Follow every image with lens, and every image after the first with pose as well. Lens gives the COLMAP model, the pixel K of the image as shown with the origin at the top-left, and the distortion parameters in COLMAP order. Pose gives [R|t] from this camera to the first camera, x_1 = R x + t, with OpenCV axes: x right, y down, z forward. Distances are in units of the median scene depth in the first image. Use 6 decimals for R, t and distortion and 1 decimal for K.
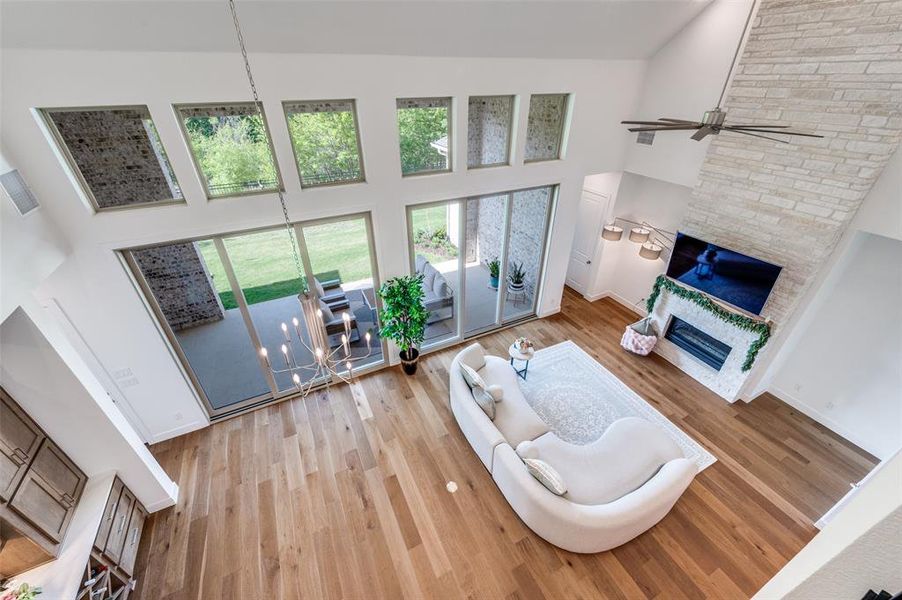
lens RADIAL K [[359.9, 0, 449.7], [0, 359.9, 301.2], [0, 0, 1]] dist [-0.000865, 0.000130]
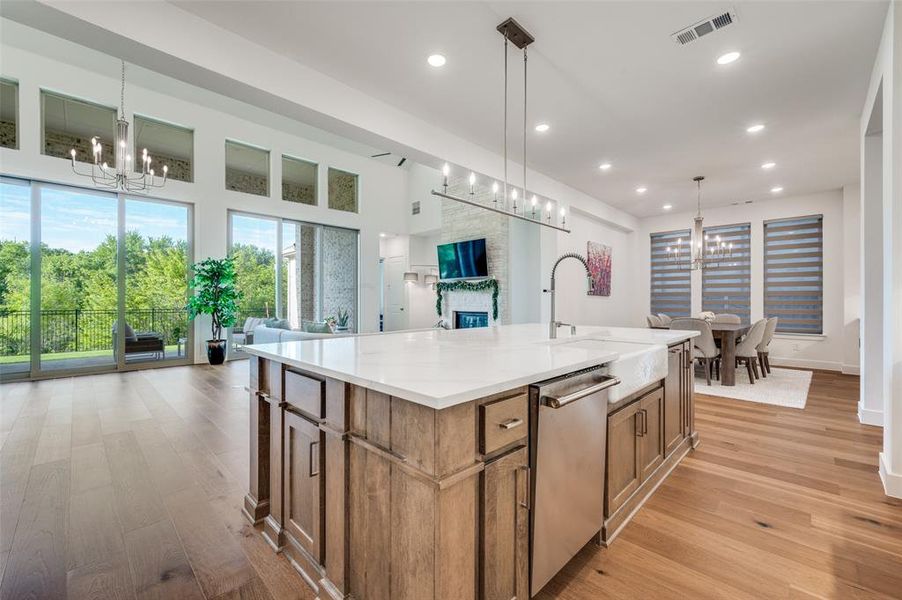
lens RADIAL K [[371.0, 0, 453.9], [0, 371.0, 298.2], [0, 0, 1]] dist [0.002989, 0.000409]
pose [[0.944927, 0.001754, 0.327278, 0.209617], [0.176089, 0.840186, -0.512913, 0.828528], [-0.275874, 0.542295, 0.793606, -0.121946]]
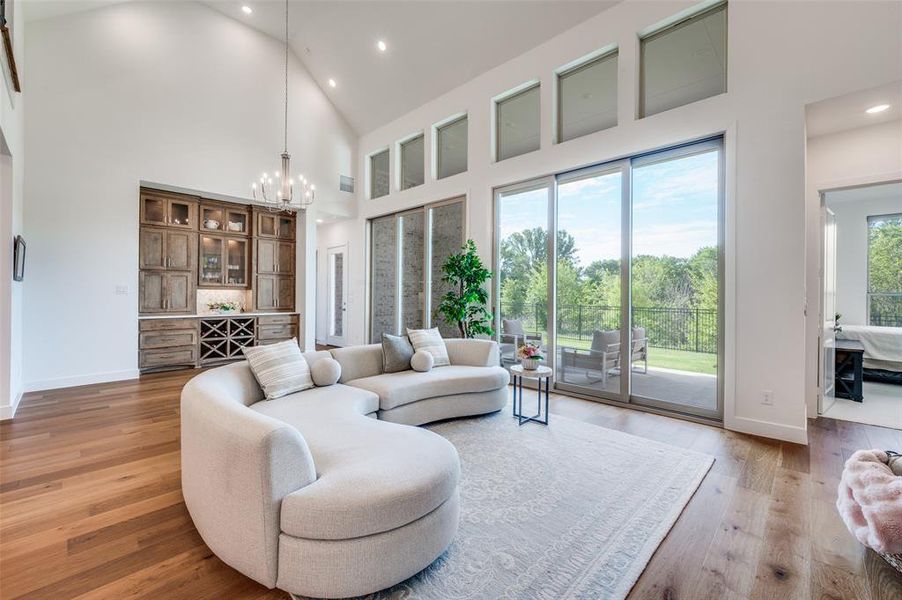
lens RADIAL K [[371.0, 0, 451.3], [0, 371.0, 296.3], [0, 0, 1]] dist [0.002989, 0.000409]
pose [[0.337904, 0.001224, -0.941180, 0.831720], [-0.507476, 0.842420, -0.181099, 0.245232], [0.792647, 0.538820, 0.285278, 0.752229]]
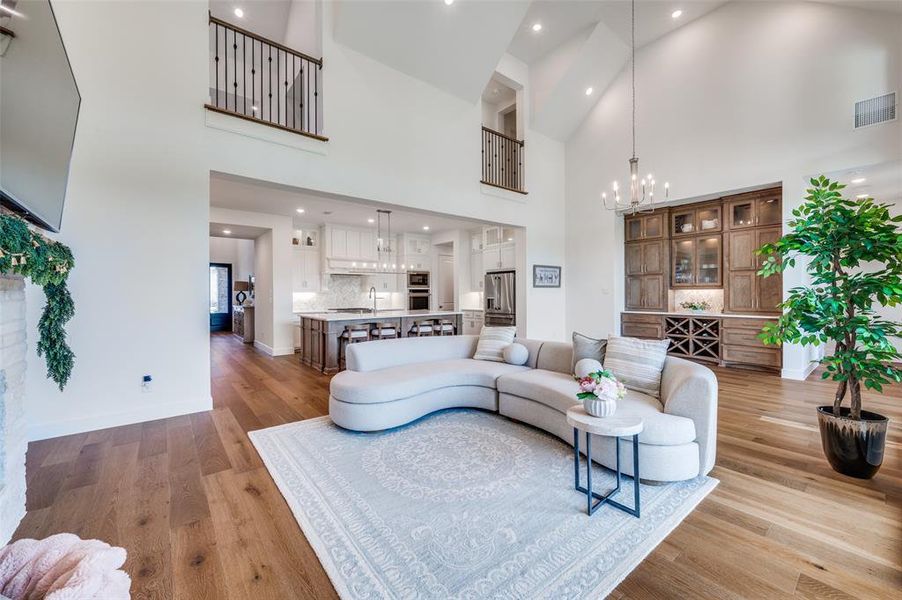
lens RADIAL K [[359.9, 0, 451.9], [0, 359.9, 298.0], [0, 0, 1]] dist [-0.000865, 0.000130]
pose [[-0.975415, 0.000269, -0.220374, 0.474179], [-0.119471, 0.839651, 0.529824, -0.149971], [0.185180, 0.543126, -0.818976, 1.377923]]
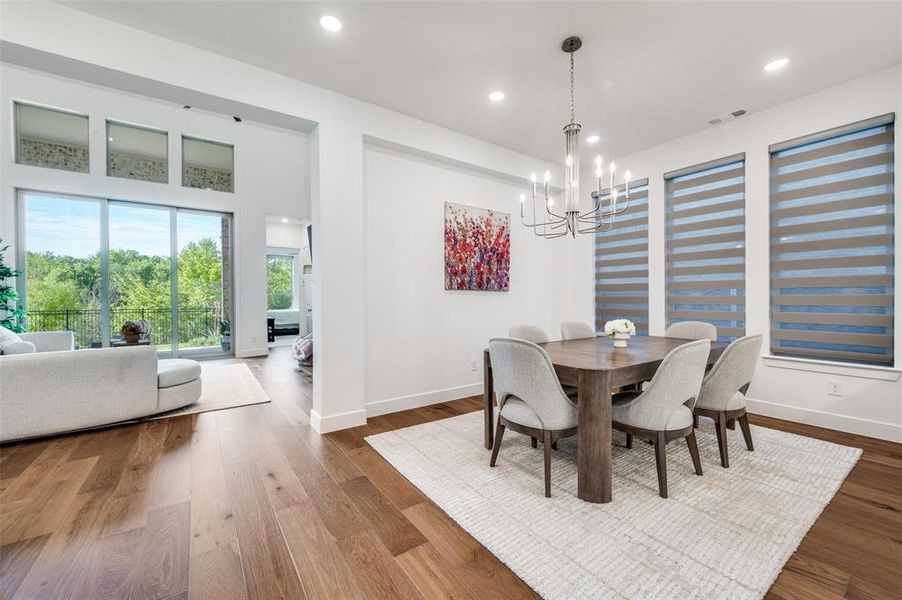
lens RADIAL K [[359.9, 0, 456.4], [0, 359.9, 299.1], [0, 0, 1]] dist [-0.000865, 0.000130]
pose [[0.987327, -0.009452, 0.158420, 0.959442], [0.092713, 0.844527, -0.527427, 0.664921], [-0.128805, 0.535430, 0.834700, 0.130963]]
